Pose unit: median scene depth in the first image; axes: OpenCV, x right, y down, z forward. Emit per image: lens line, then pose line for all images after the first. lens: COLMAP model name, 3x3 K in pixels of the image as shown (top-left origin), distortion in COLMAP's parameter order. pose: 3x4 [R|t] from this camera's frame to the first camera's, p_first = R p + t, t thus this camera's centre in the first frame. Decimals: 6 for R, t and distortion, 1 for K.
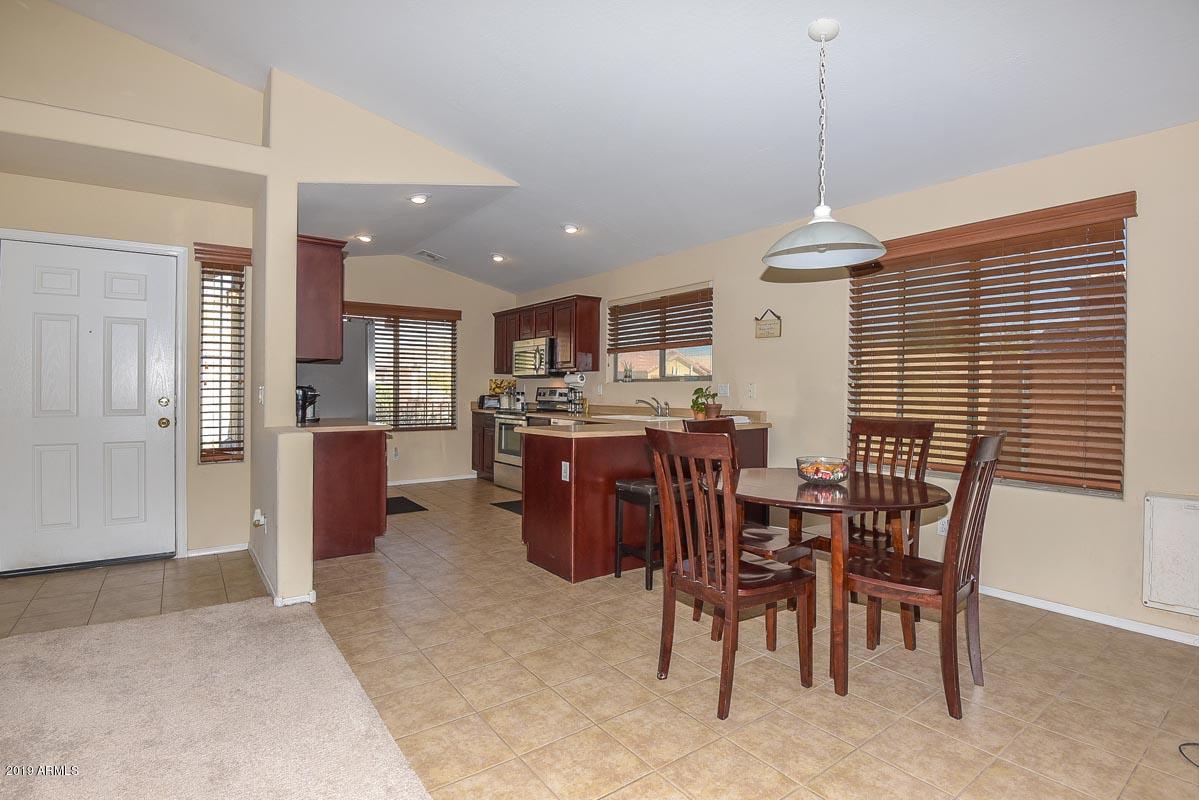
lens RADIAL K [[568.8, 0, 595.7], [0, 568.8, 396.0], [0, 0, 1]] dist [-0.014173, -0.017714]
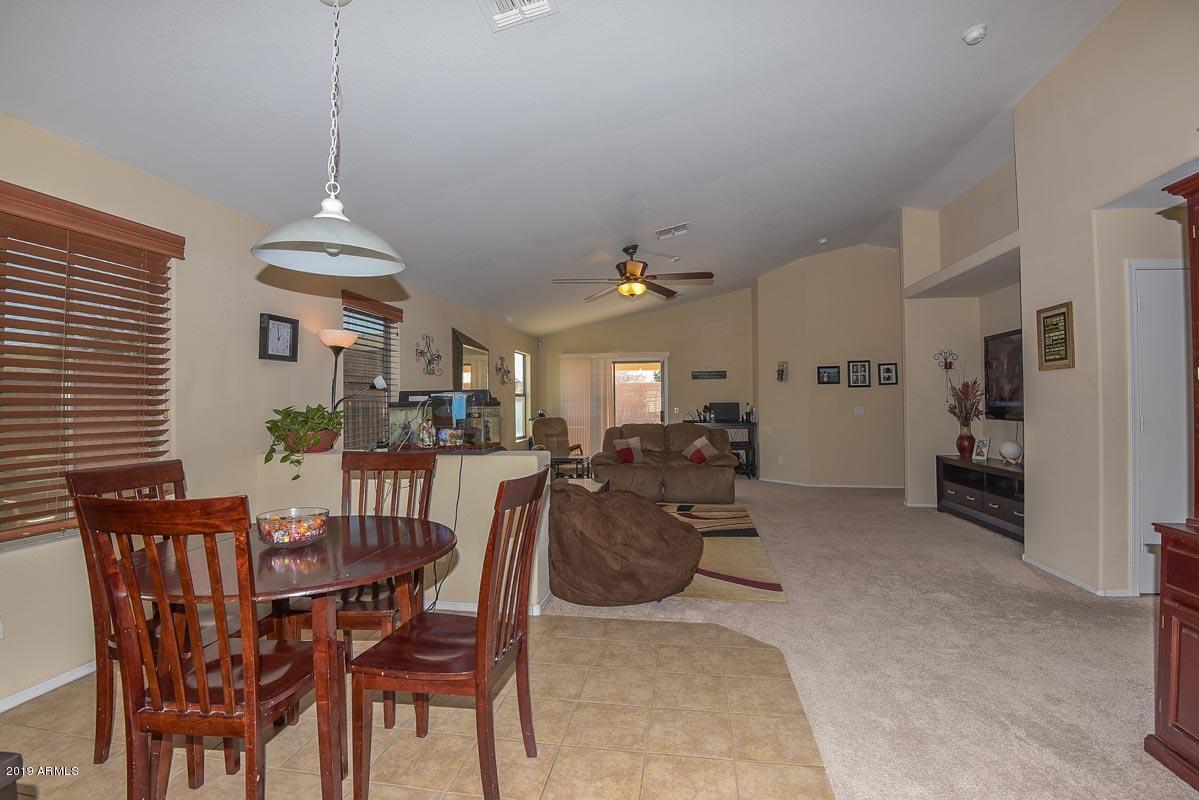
lens RADIAL K [[568.8, 0, 595.7], [0, 568.8, 396.0], [0, 0, 1]] dist [-0.014173, -0.017714]
pose [[-0.706561, 0.005091, 0.707634, -0.167114], [0.006351, 0.999979, -0.000853, -0.017836], [-0.707624, 0.003892, -0.706578, 0.489228]]
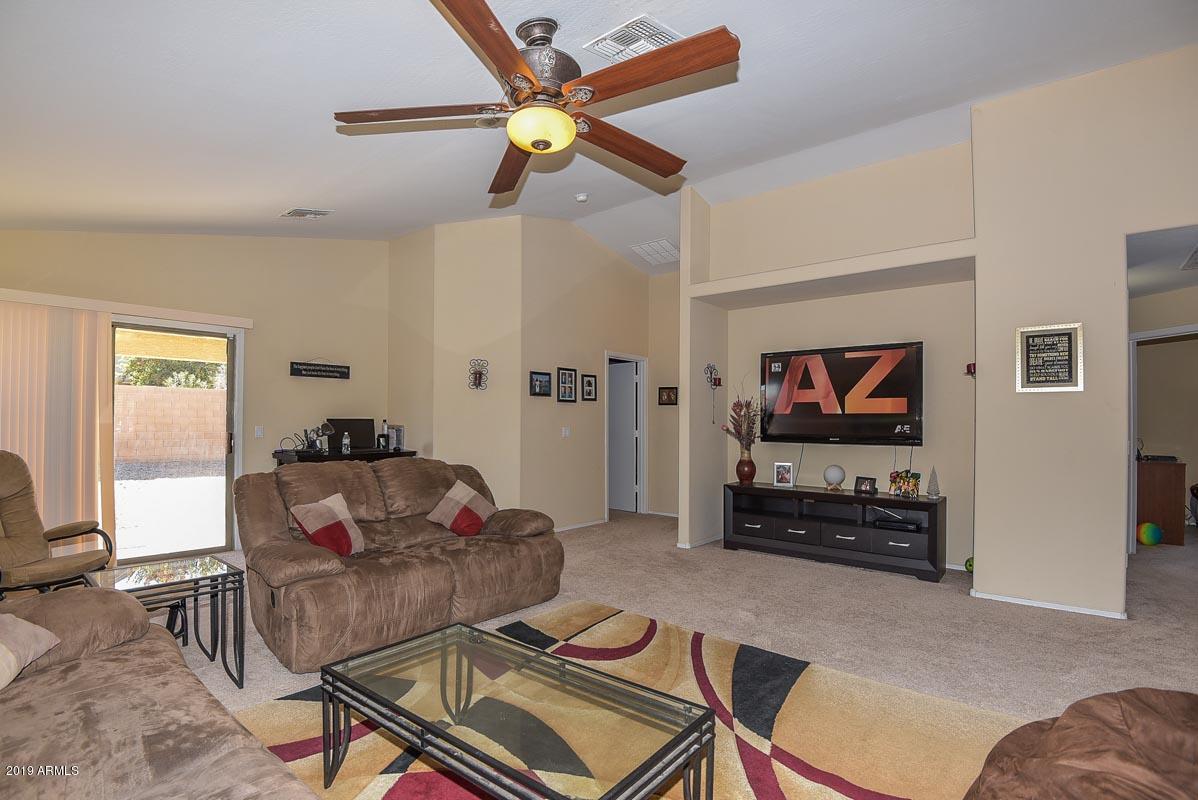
lens RADIAL K [[568.6, 0, 599.0], [0, 568.6, 400.0], [0, 0, 1]] dist [0.014456, -0.040485]
pose [[-0.969101, -0.027042, -0.245179, 0.494778], [-0.019623, 0.999274, -0.032653, -0.007255], [0.245884, -0.026833, -0.968928, 0.165659]]
